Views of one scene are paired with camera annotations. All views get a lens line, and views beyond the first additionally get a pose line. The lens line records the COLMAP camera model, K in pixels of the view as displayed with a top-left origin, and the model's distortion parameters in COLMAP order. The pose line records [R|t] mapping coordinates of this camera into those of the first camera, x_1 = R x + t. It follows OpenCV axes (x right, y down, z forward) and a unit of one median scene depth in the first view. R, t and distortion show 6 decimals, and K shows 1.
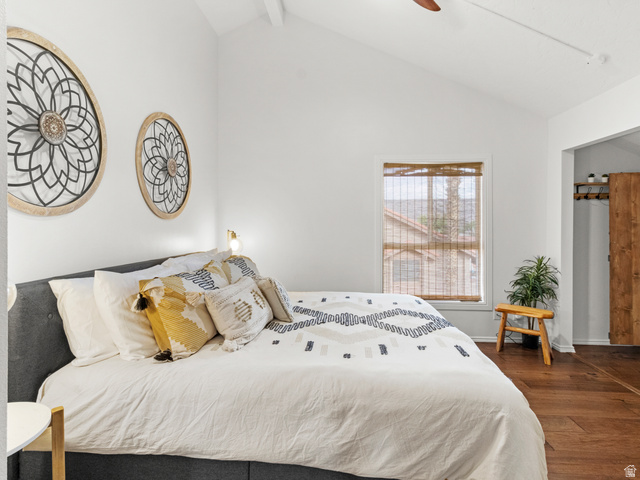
lens RADIAL K [[334.3, 0, 319.6], [0, 334.3, 247.3], [0, 0, 1]] dist [-0.000589, -0.000158]
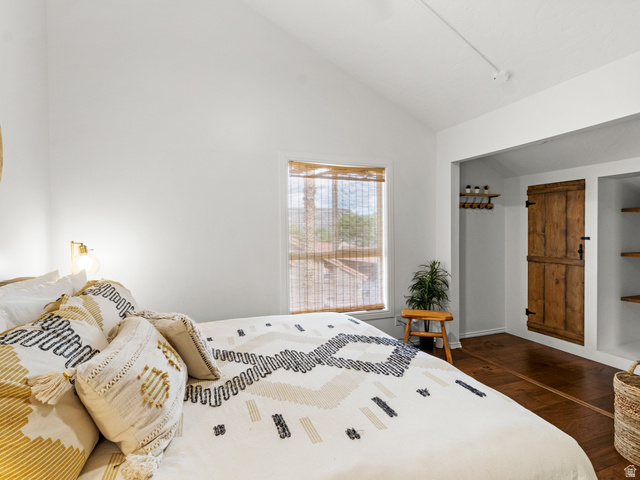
lens RADIAL K [[334.3, 0, 319.6], [0, 334.3, 247.3], [0, 0, 1]] dist [-0.000589, -0.000158]
pose [[0.909485, -0.025729, 0.414940, -0.112565], [0.035379, 0.999252, -0.015586, -0.013471], [-0.414228, 0.028856, 0.909715, 0.205129]]
